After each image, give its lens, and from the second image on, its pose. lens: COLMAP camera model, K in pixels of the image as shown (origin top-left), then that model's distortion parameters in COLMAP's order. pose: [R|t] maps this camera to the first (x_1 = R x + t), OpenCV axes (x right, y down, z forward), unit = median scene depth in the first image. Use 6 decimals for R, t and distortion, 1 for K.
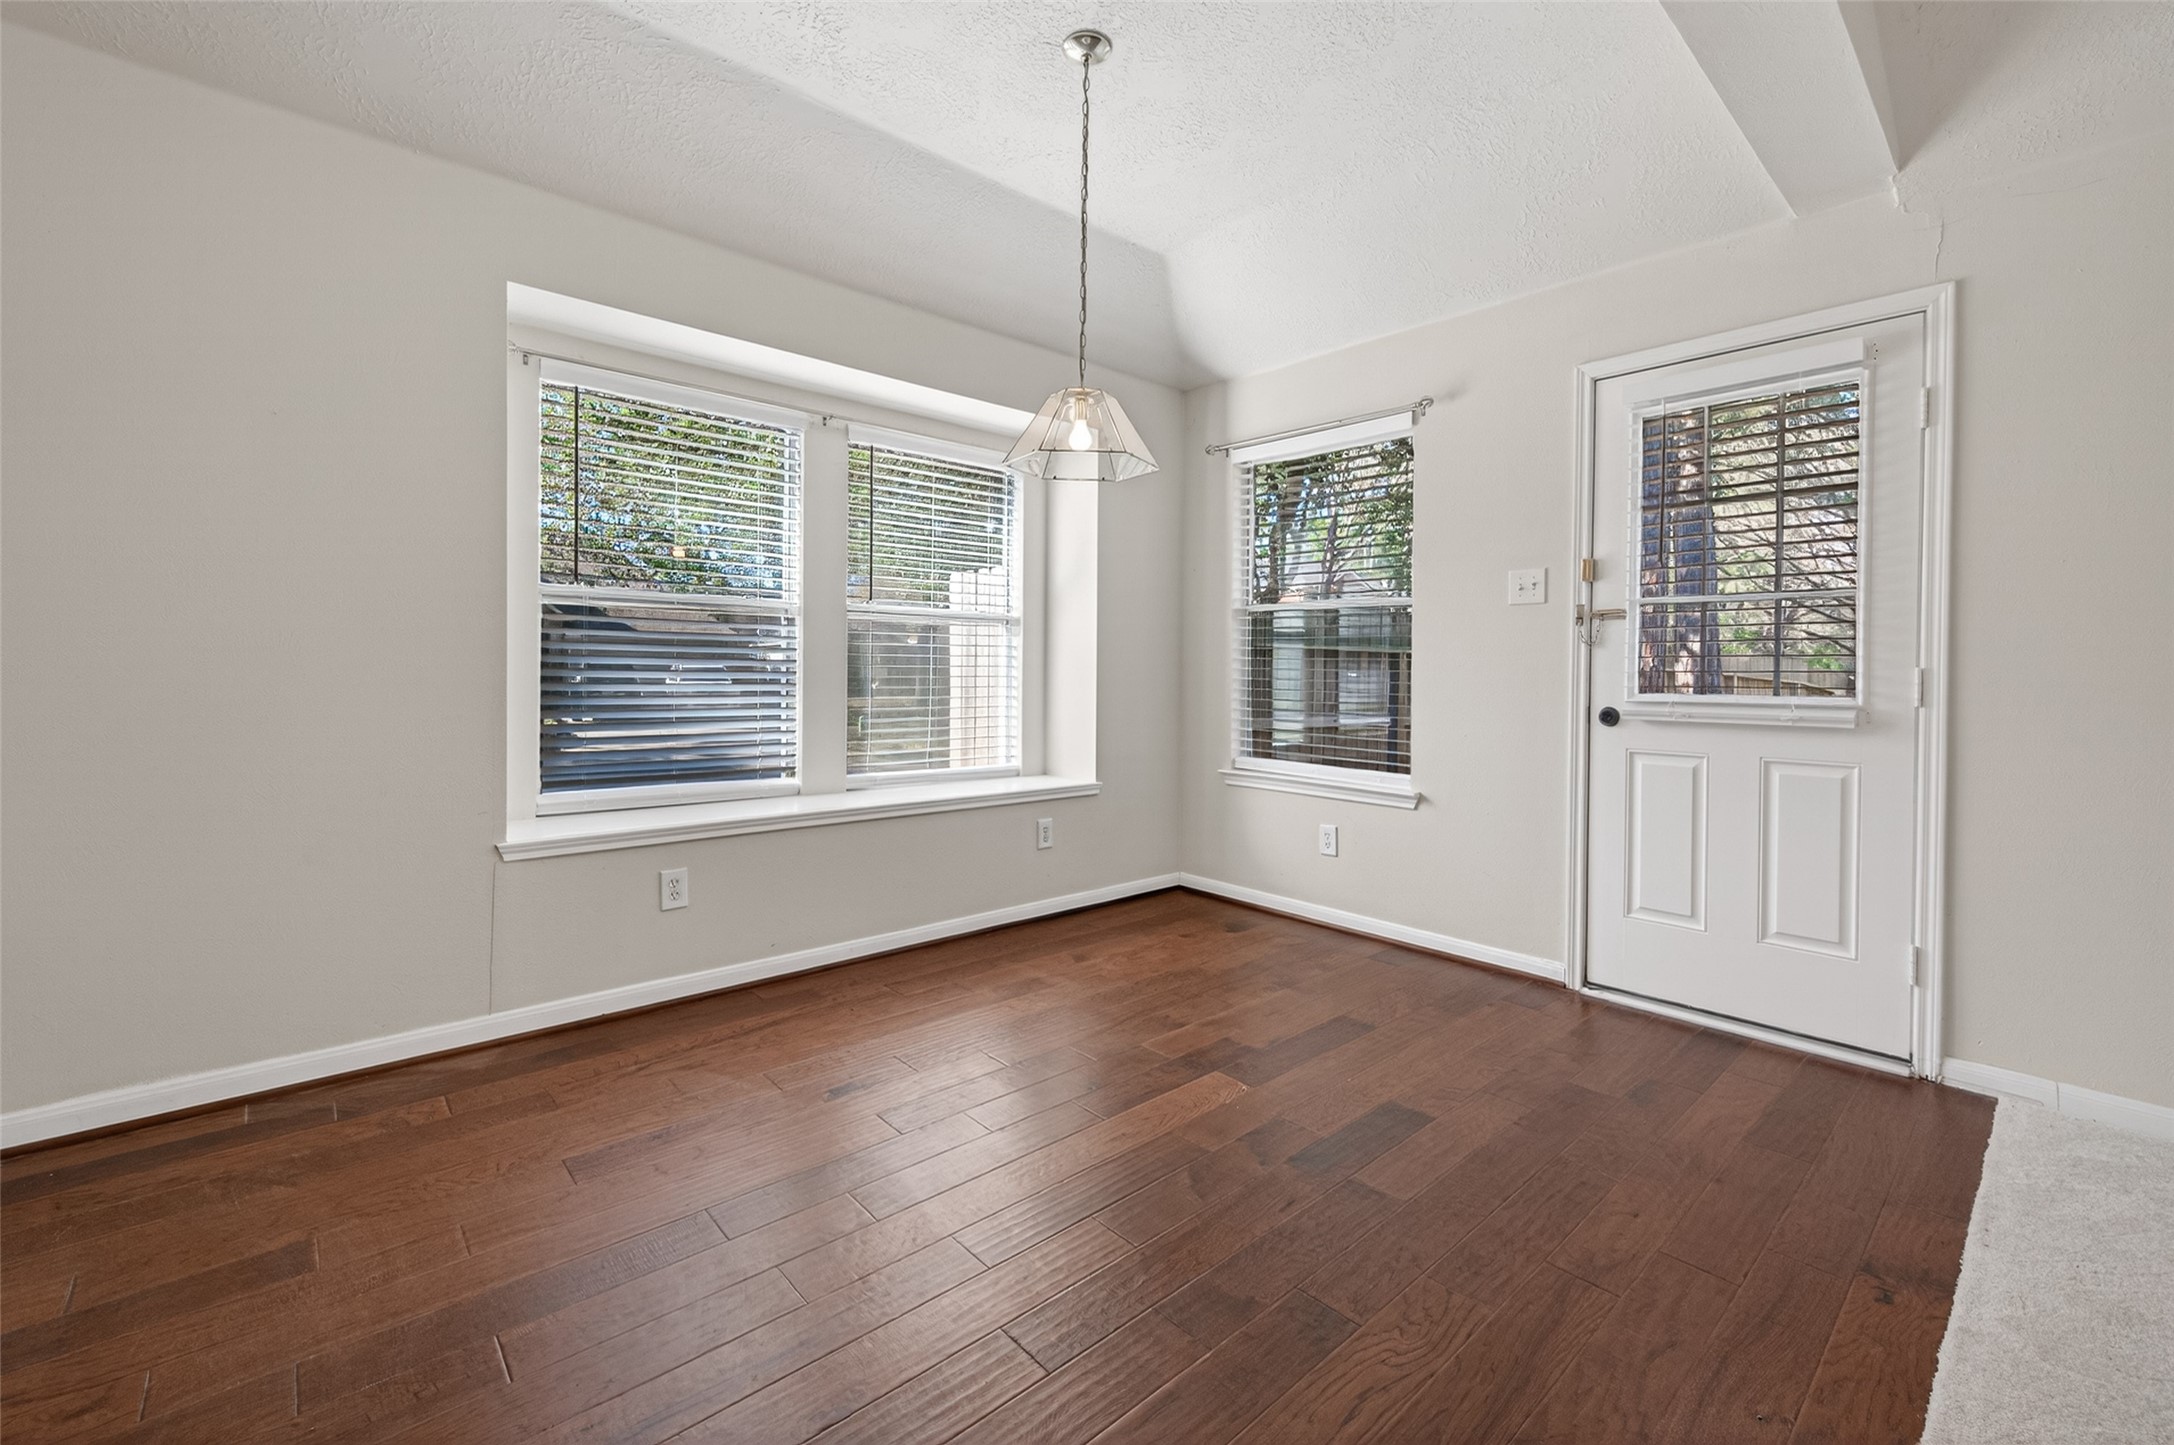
lens RADIAL K [[880.0, 0, 1086.9], [0, 880.0, 677.3], [0, 0, 1]] dist [-0.000592, -0.000076]
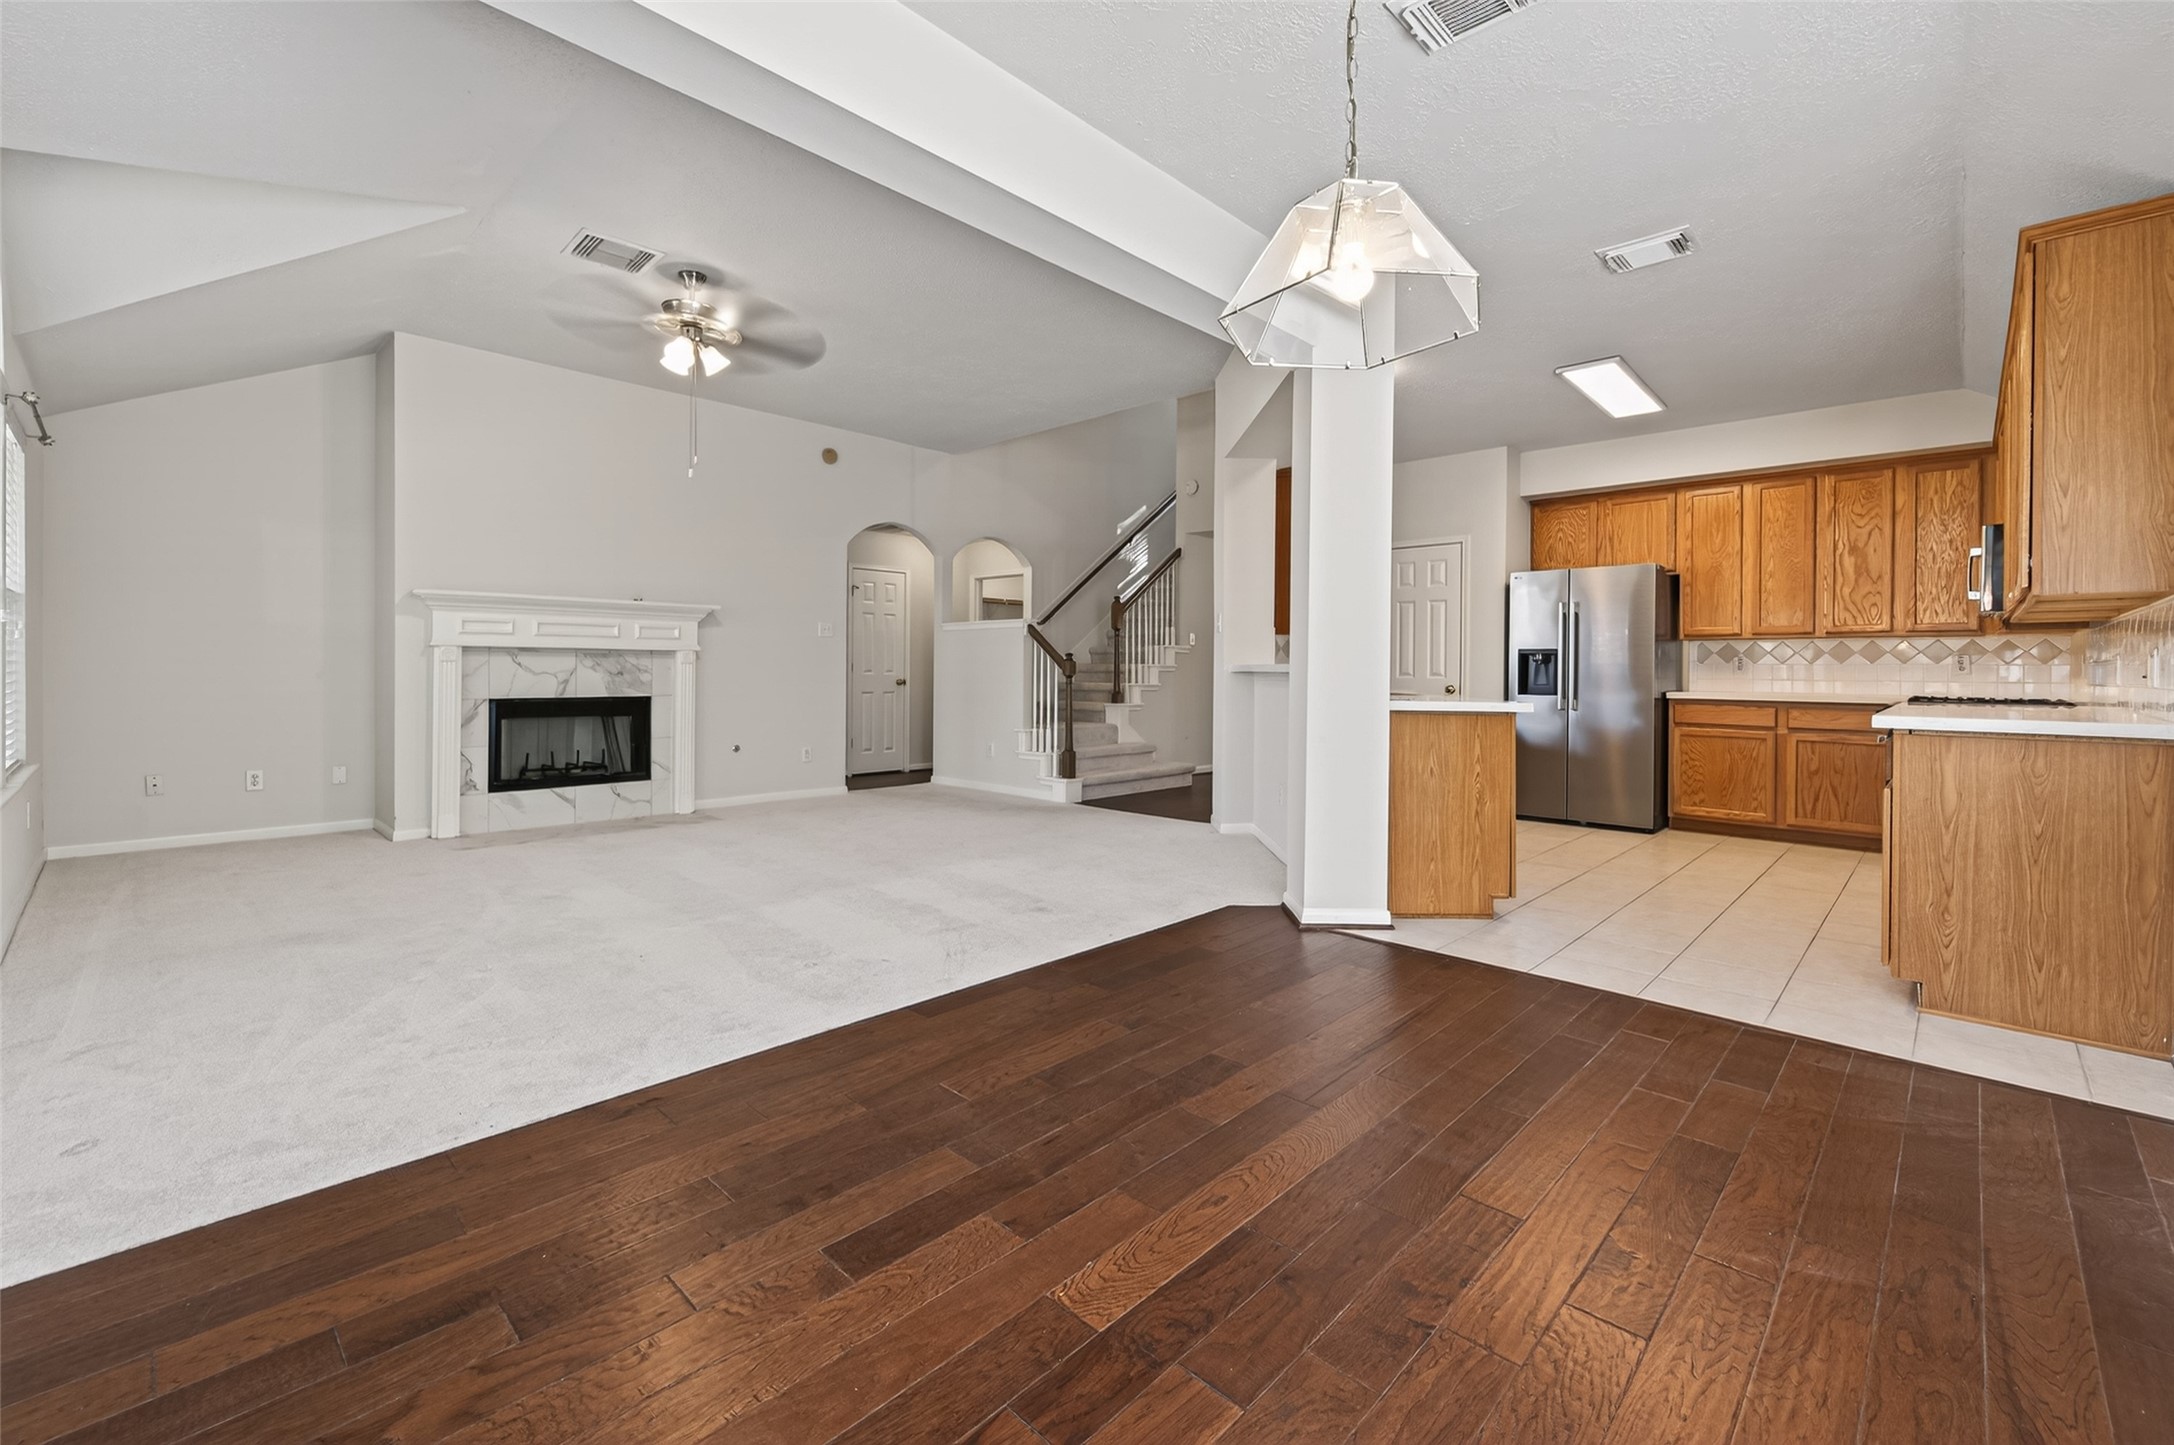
lens RADIAL K [[912.9, 0, 1085.4], [0, 912.9, 673.8], [0, 0, 1]] dist [0.000962, 0.000263]
pose [[-0.996986, -0.021481, -0.074550, 0.168587], [-0.022496, 0.999665, 0.012807, -0.009854], [0.074250, 0.014445, -0.997135, 1.273341]]
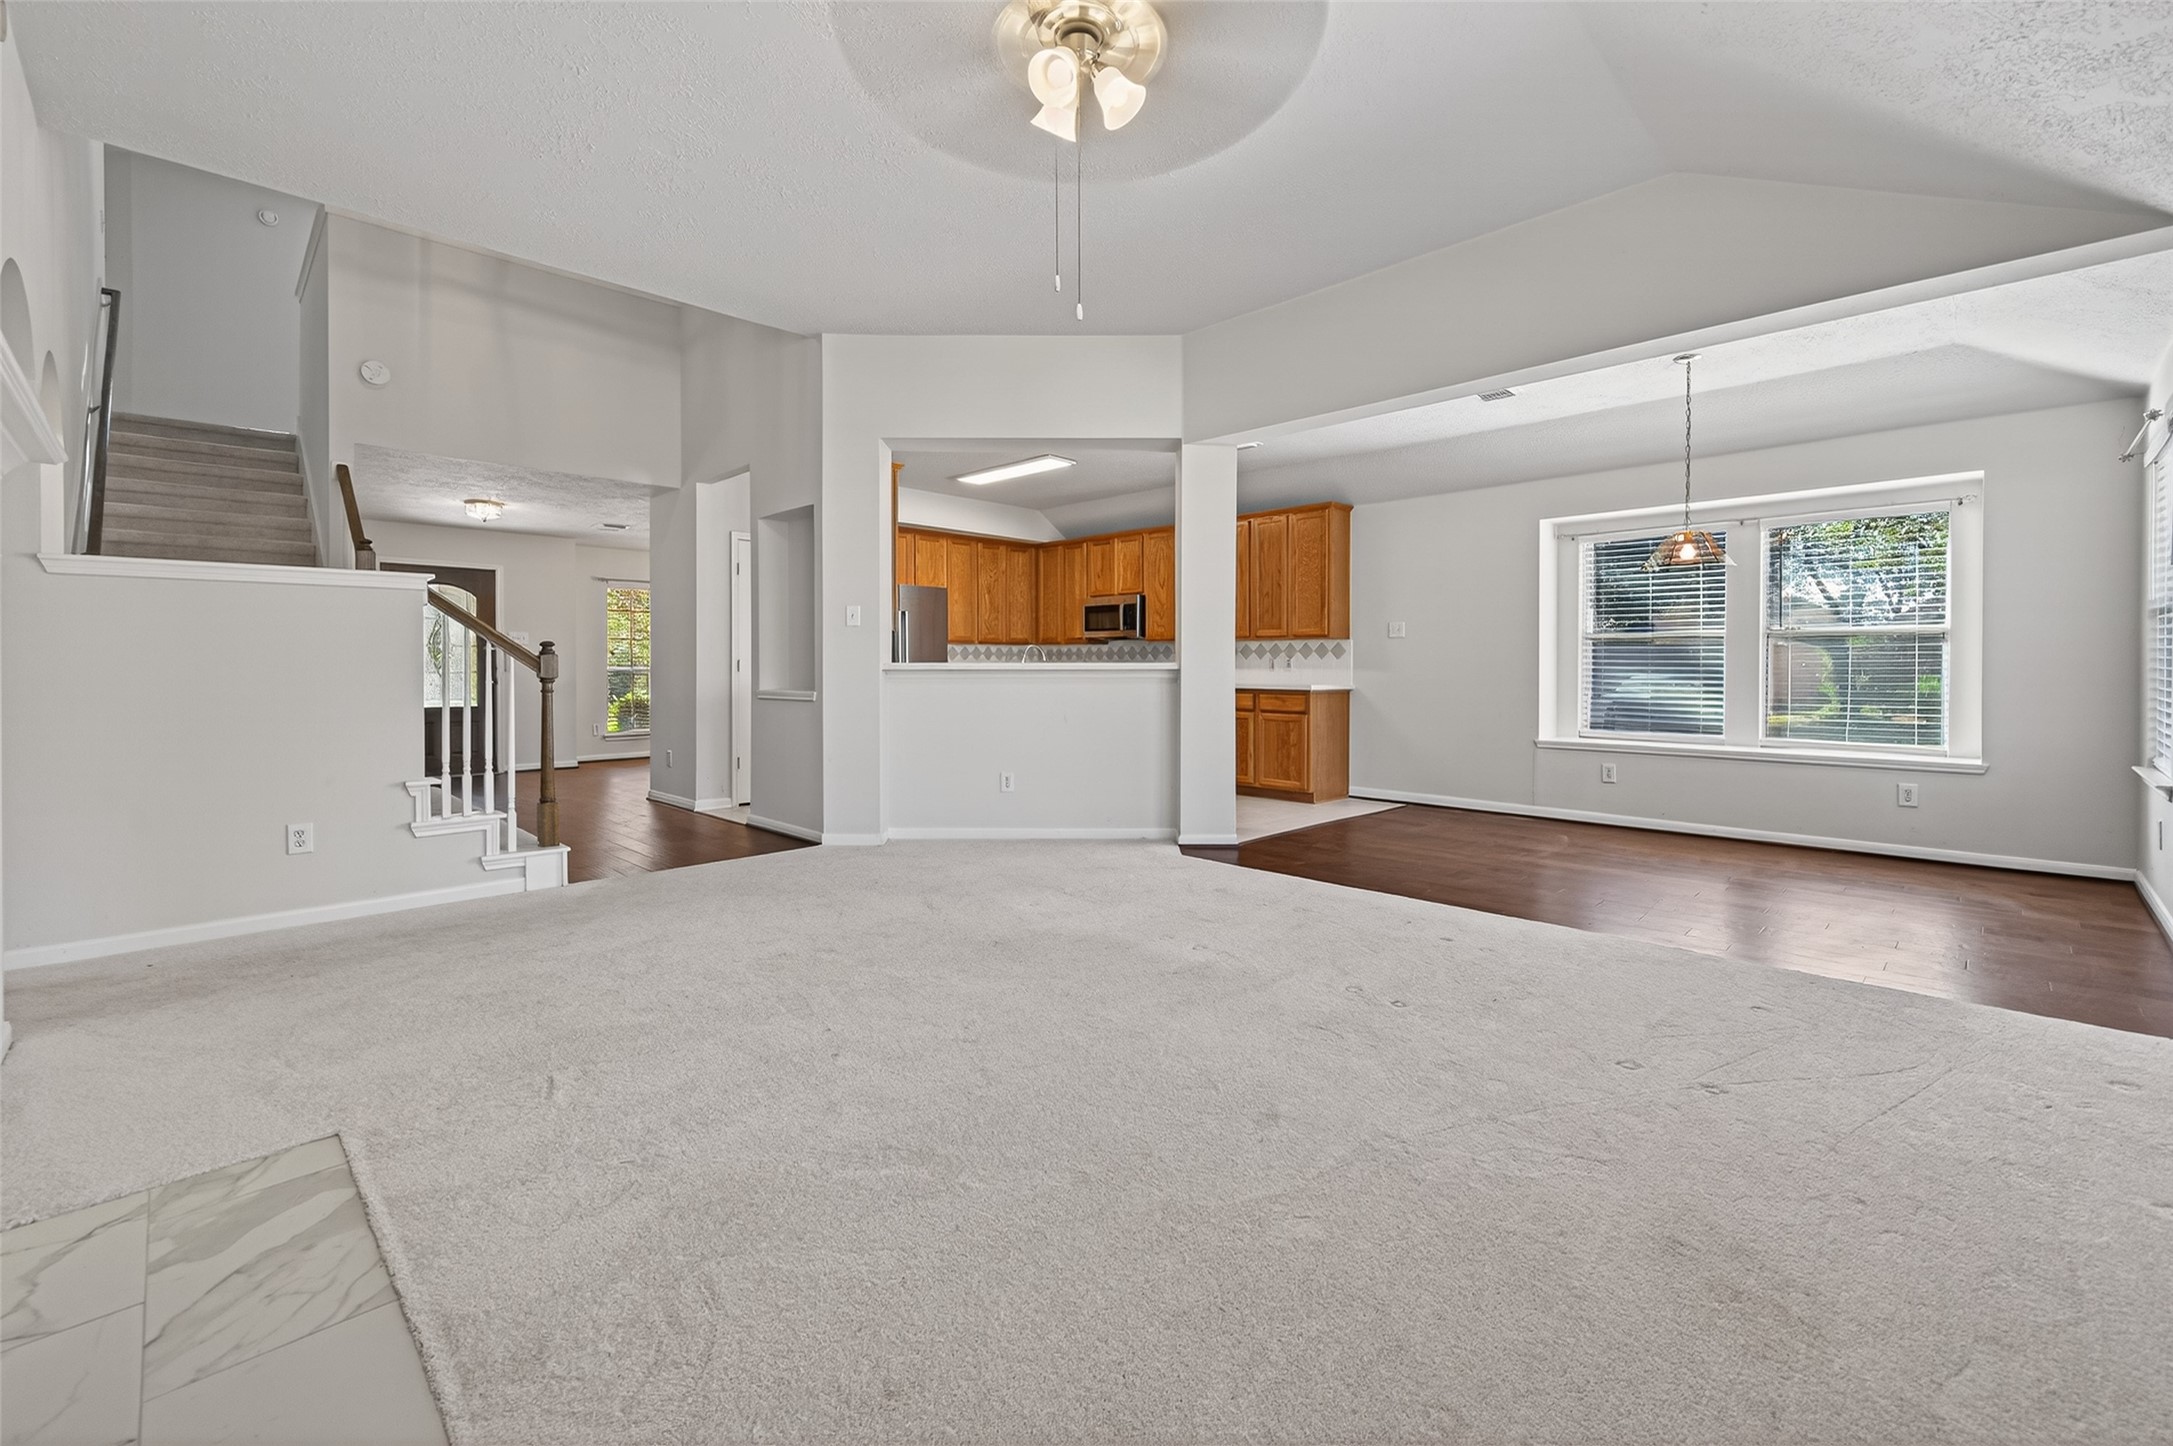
lens RADIAL K [[912.4, 0, 1084.9], [0, 912.4, 674.3], [0, 0, 1]] dist [0.000962, 0.000263]
pose [[0.056776, -0.006153, -0.998368, 1.582804], [-0.009150, 0.999936, -0.006683, 0.022333], [0.998345, 0.009514, 0.056716, -0.389329]]
